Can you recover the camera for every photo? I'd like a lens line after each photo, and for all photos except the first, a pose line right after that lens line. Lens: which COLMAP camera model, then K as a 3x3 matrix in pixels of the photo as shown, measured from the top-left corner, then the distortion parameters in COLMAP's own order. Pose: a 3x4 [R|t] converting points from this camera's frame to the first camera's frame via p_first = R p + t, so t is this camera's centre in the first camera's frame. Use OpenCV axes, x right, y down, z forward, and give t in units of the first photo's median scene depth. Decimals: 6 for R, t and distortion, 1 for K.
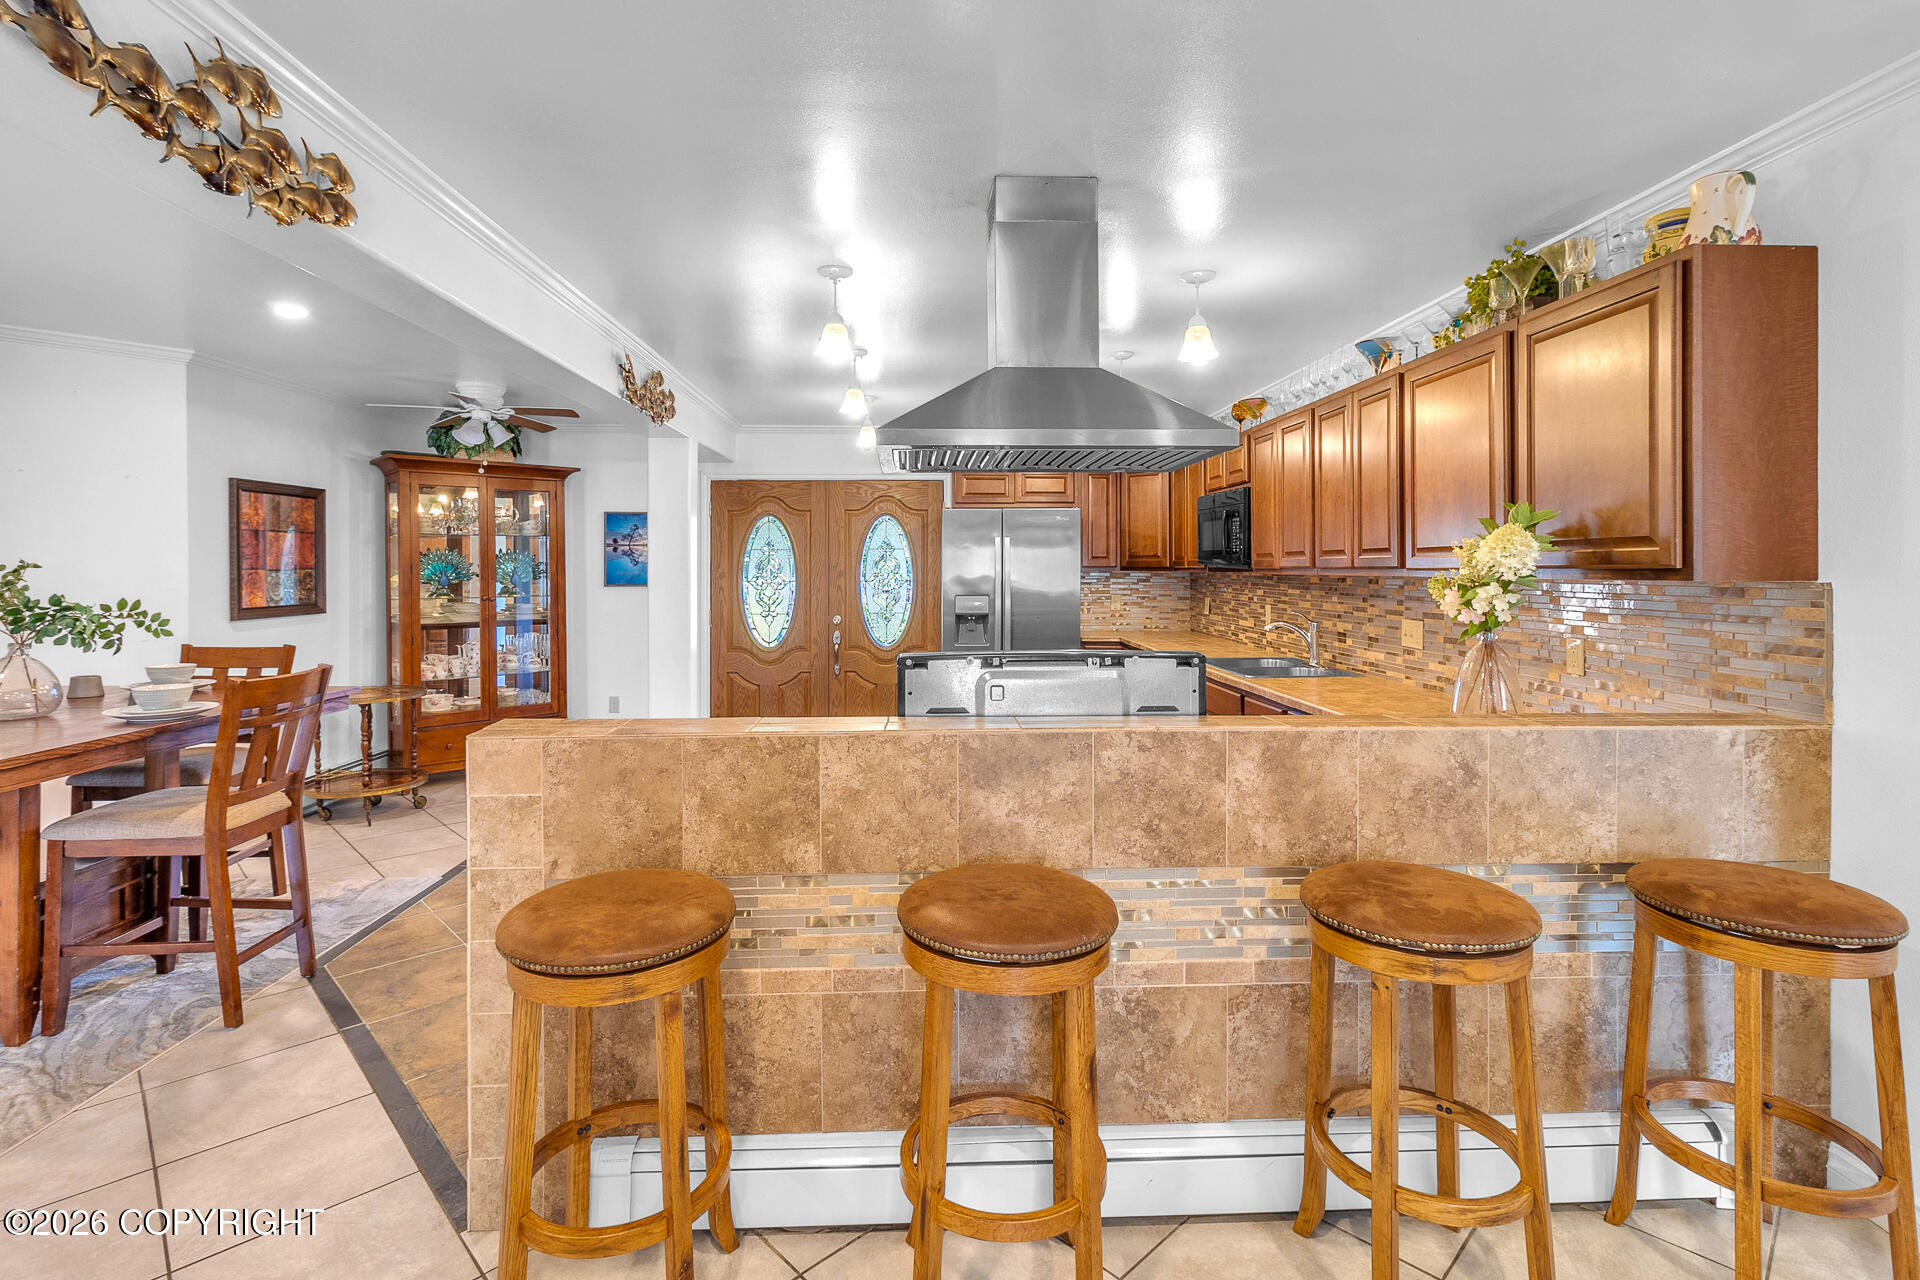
lens RADIAL K [[925.2, 0, 964.2], [0, 925.2, 573.5], [0, 0, 1]] dist [0.003061, 0.000076]
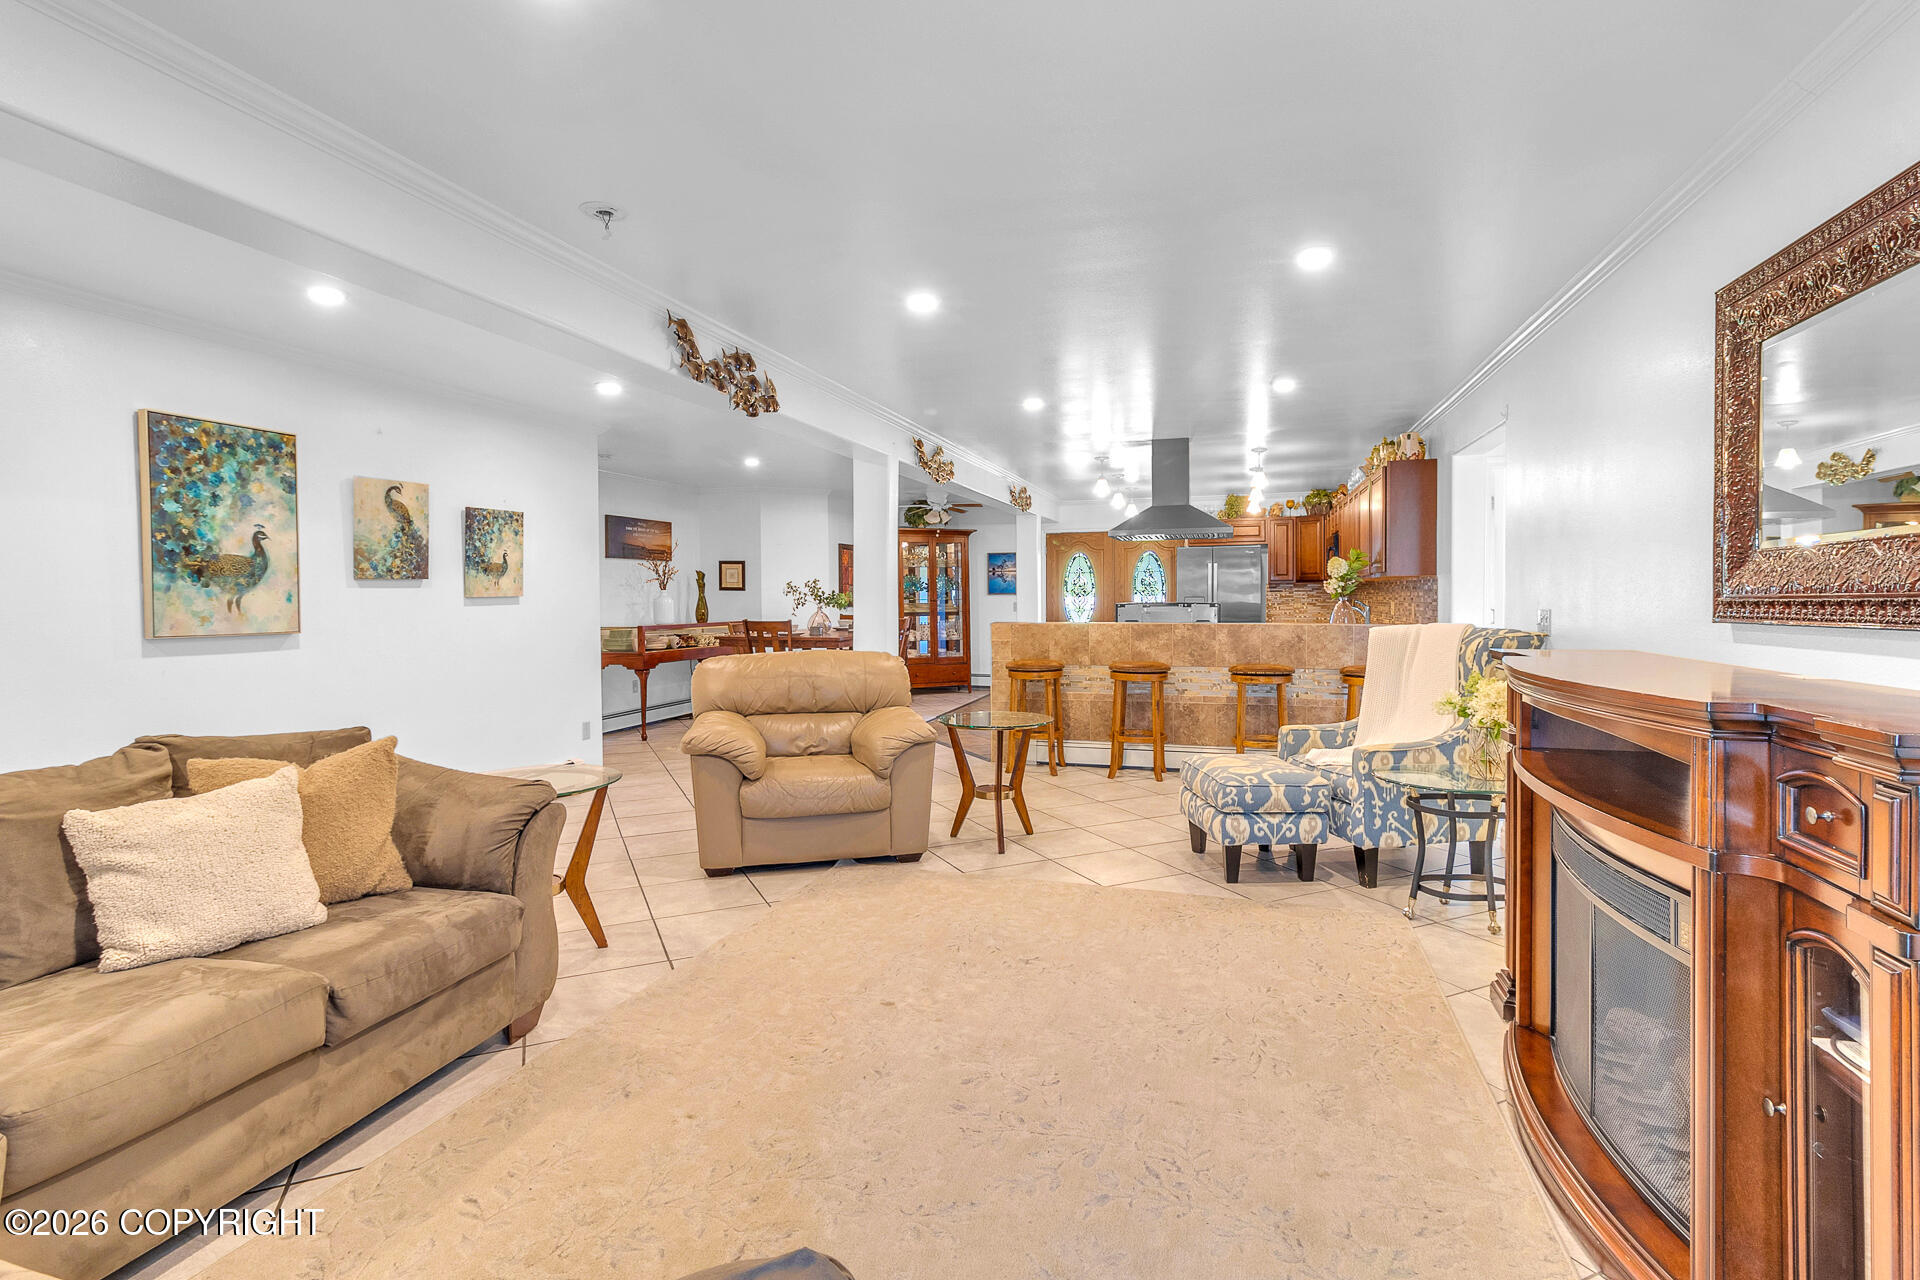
lens RADIAL K [[916.4, 0, 954.1], [0, 916.4, 603.4], [0, 0, 1]] dist [0.006896, 0.000643]
pose [[0.938886, -0.002471, -0.344221, 0.237336], [0.003564, 0.999990, 0.002541, 0.039832], [0.344211, -0.003612, 0.938885, -1.028990]]
